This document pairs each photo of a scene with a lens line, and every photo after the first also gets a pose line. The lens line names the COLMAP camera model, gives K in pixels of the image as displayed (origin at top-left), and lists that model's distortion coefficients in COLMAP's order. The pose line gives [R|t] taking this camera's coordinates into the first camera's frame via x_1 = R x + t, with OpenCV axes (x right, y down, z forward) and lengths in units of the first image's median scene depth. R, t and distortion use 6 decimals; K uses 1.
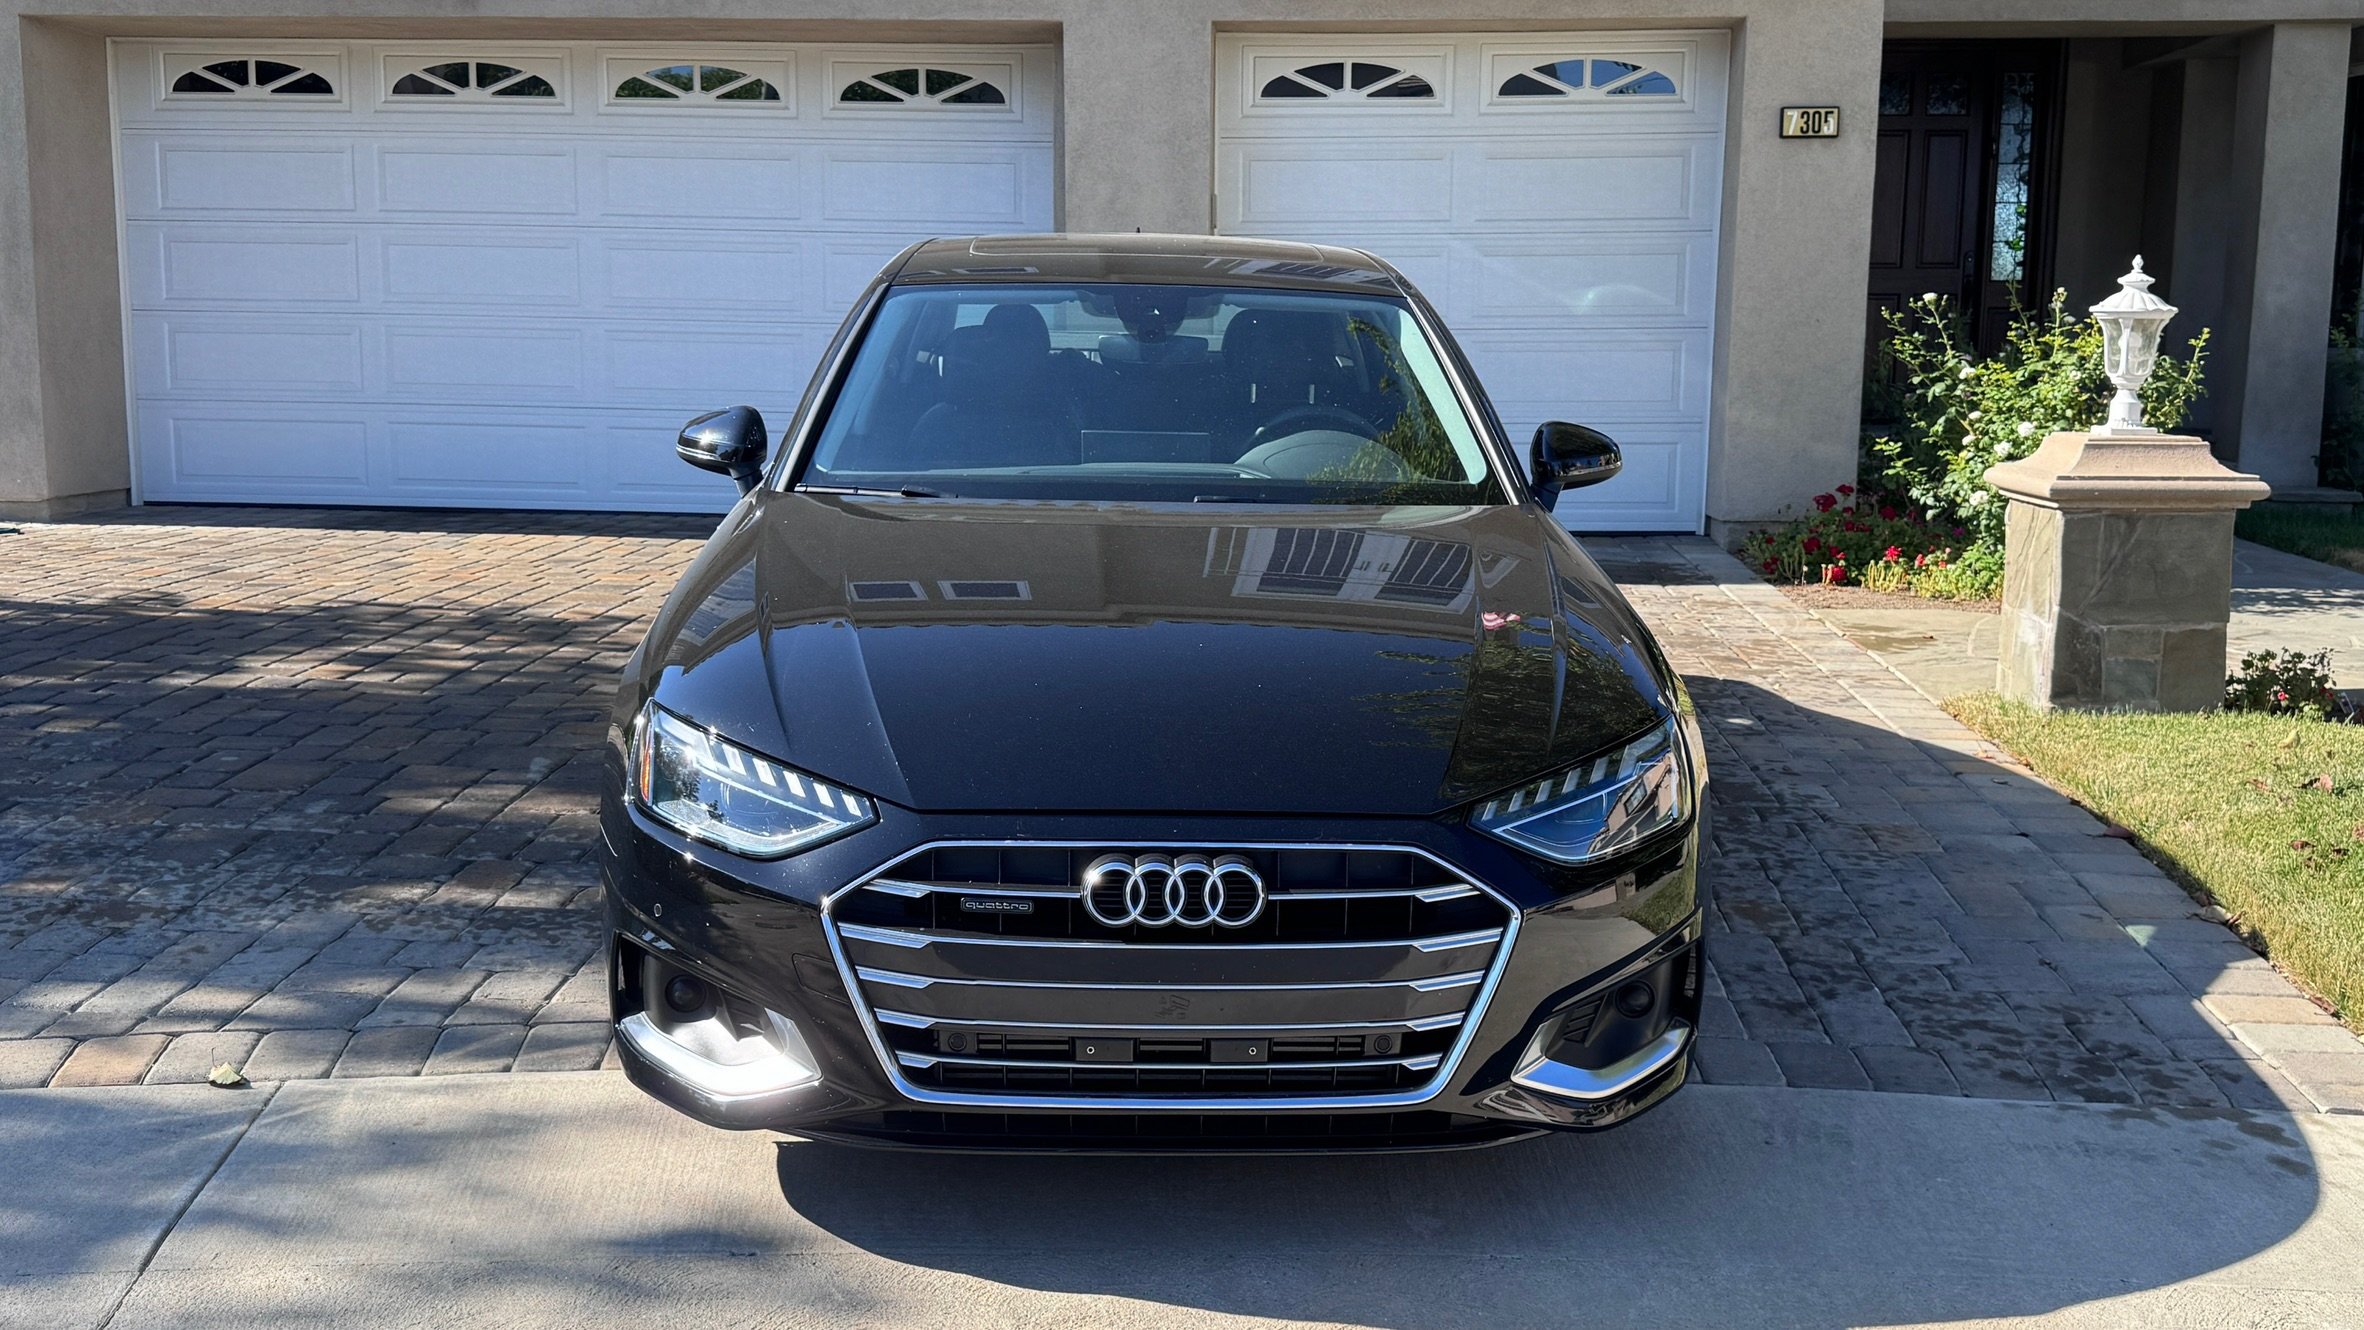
lens RADIAL K [[2221.0, 0, 1182.0], [0, 2221.0, 665.0], [0, 0, 1]] dist [0.175787, -0.351731]
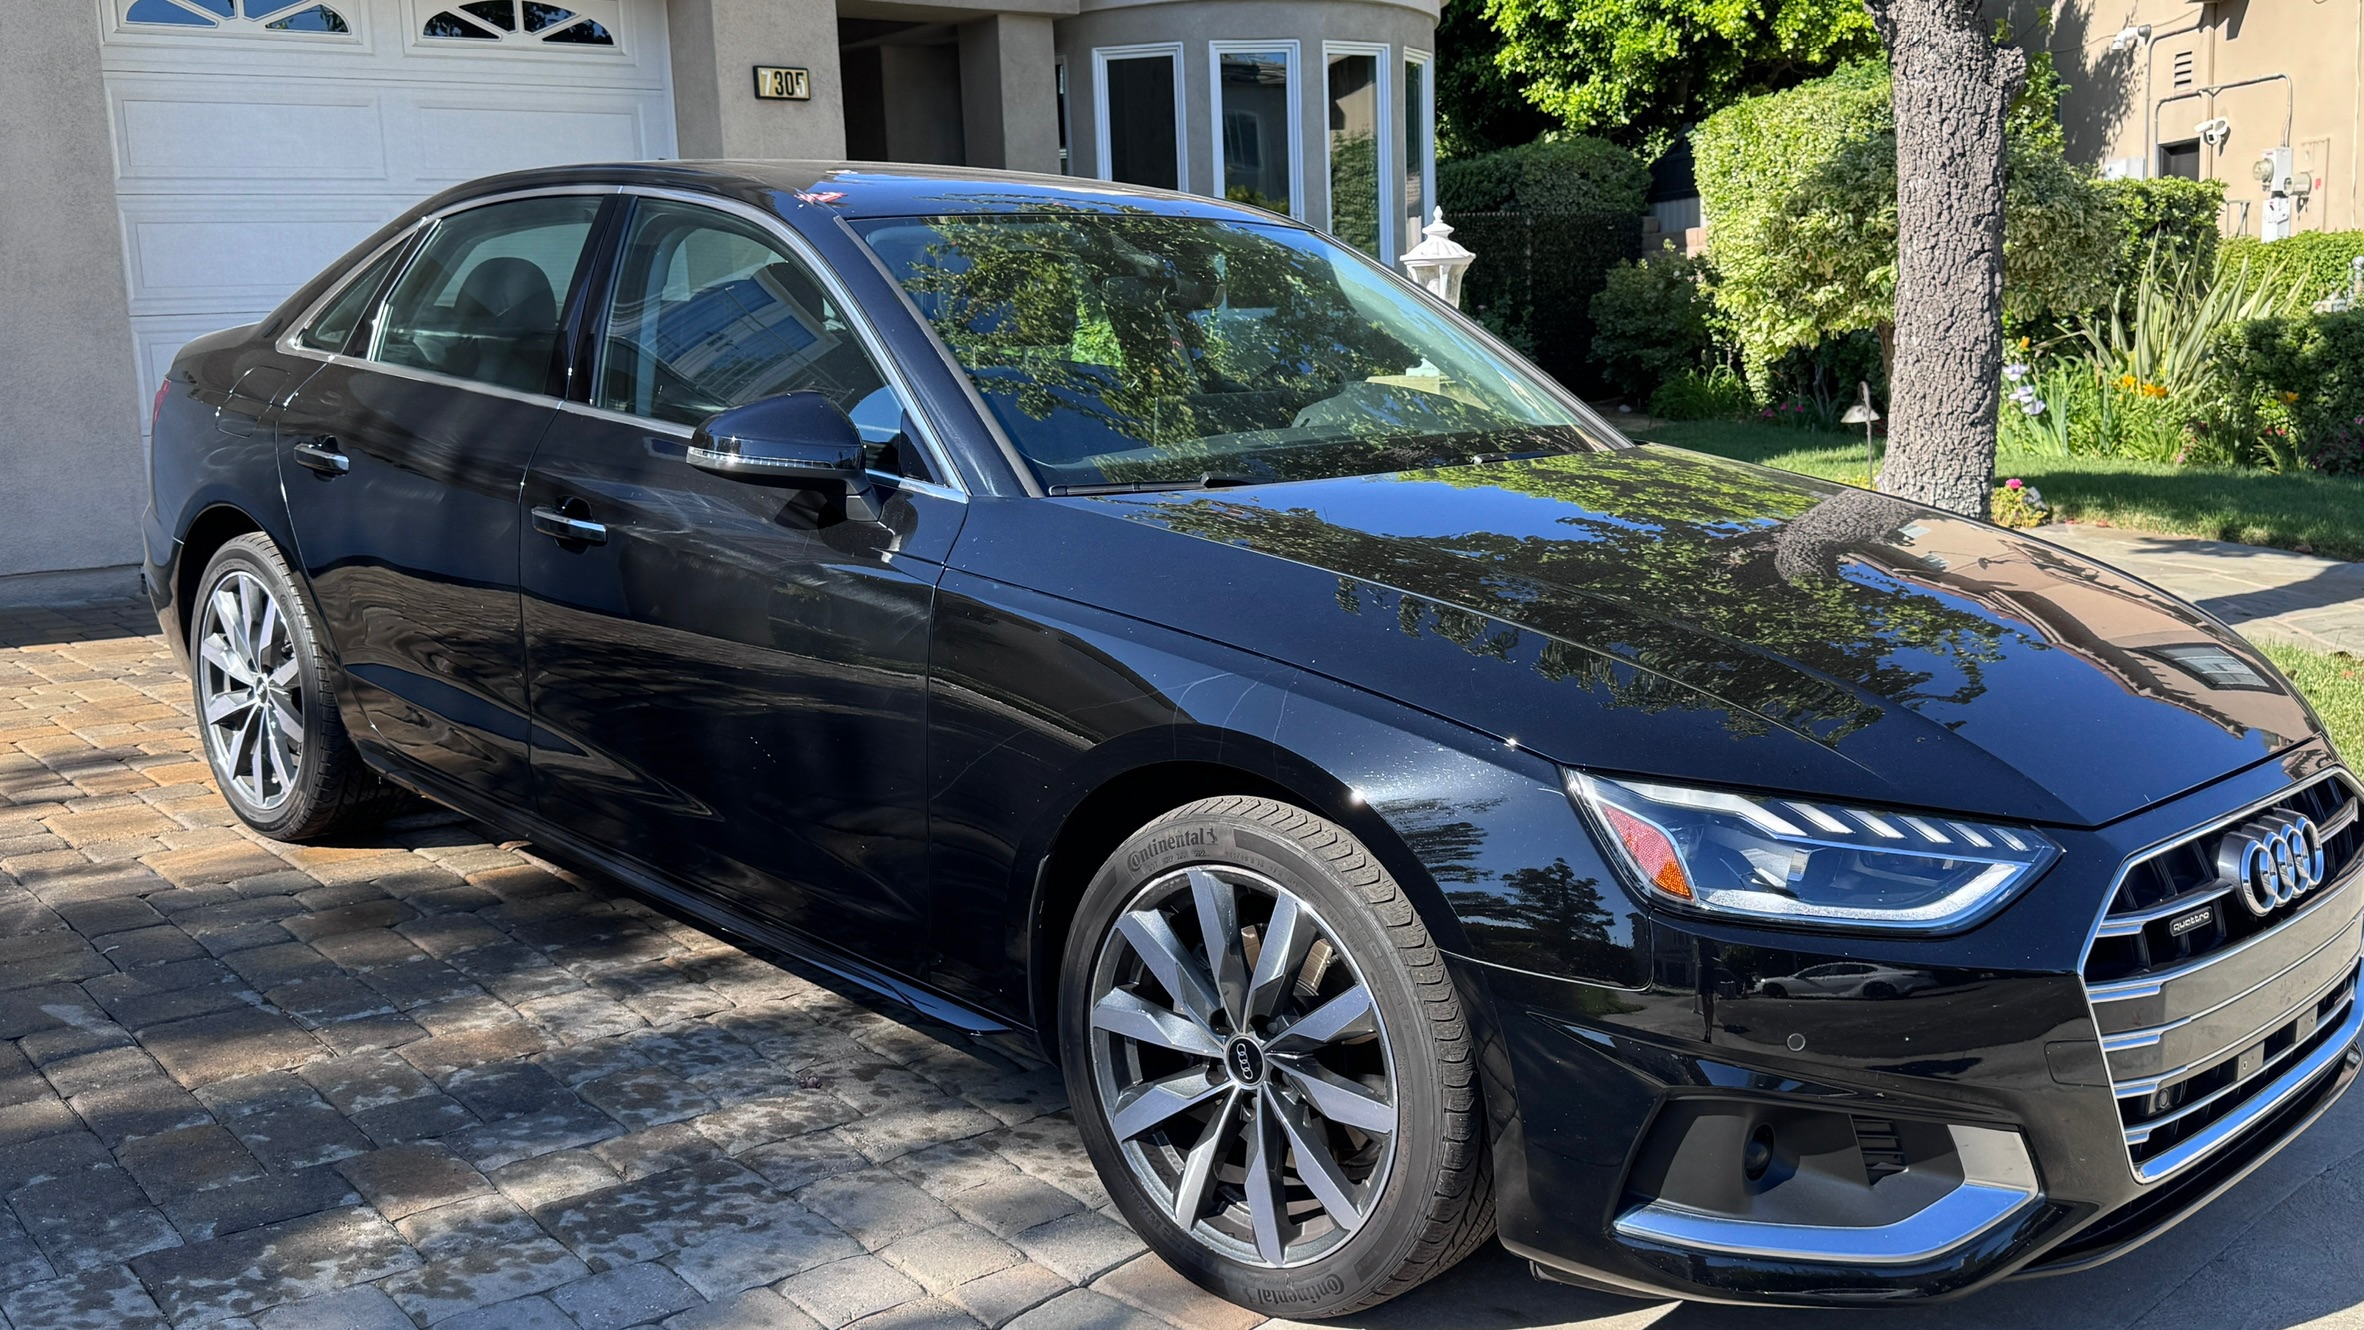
lens RADIAL K [[2221.0, 0, 1182.0], [0, 2221.0, 665.0], [0, 0, 1]] dist [0.175787, -0.351731]
pose [[0.729192, -0.139408, 0.669959, -0.603670], [0.138931, 0.988799, 0.054539, -0.054741], [-0.670058, 0.053308, 0.740392, 0.425039]]
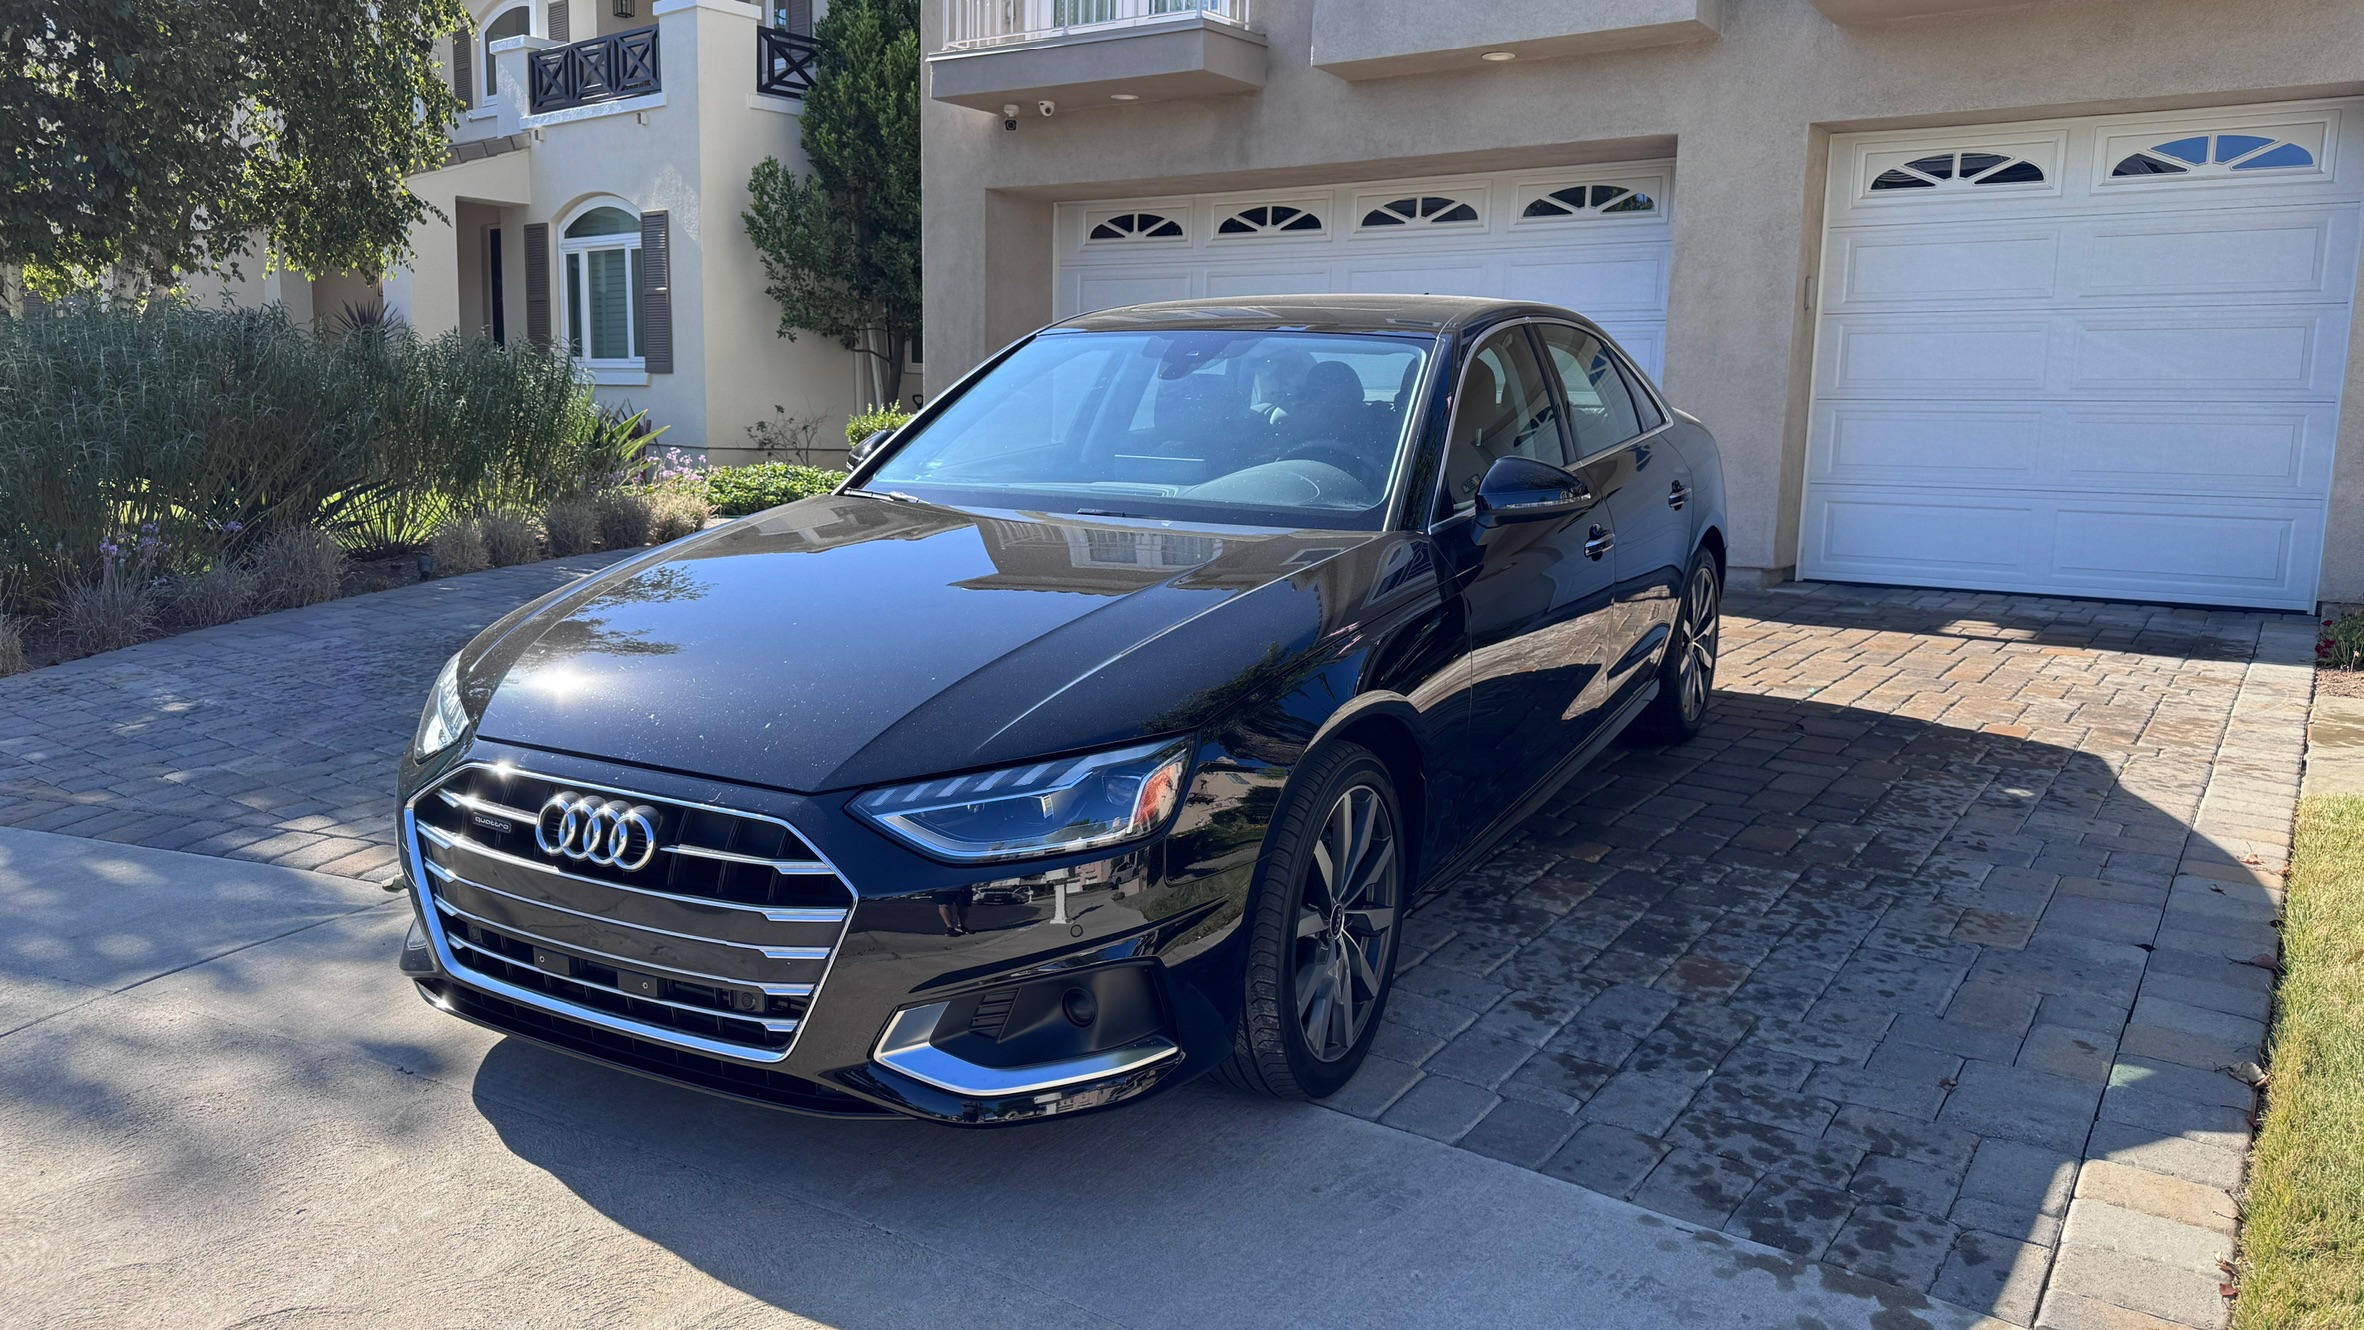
lens RADIAL K [[1676.3, 0, 1147.6], [0, 1676.3, 672.9], [0, 0, 1]] dist [0.070497, -0.102825]
pose [[0.853277, 0.088686, -0.513860, 0.423329], [-0.088926, 0.995744, 0.024190, -0.014231], [0.513819, 0.025055, 0.857533, 0.264730]]
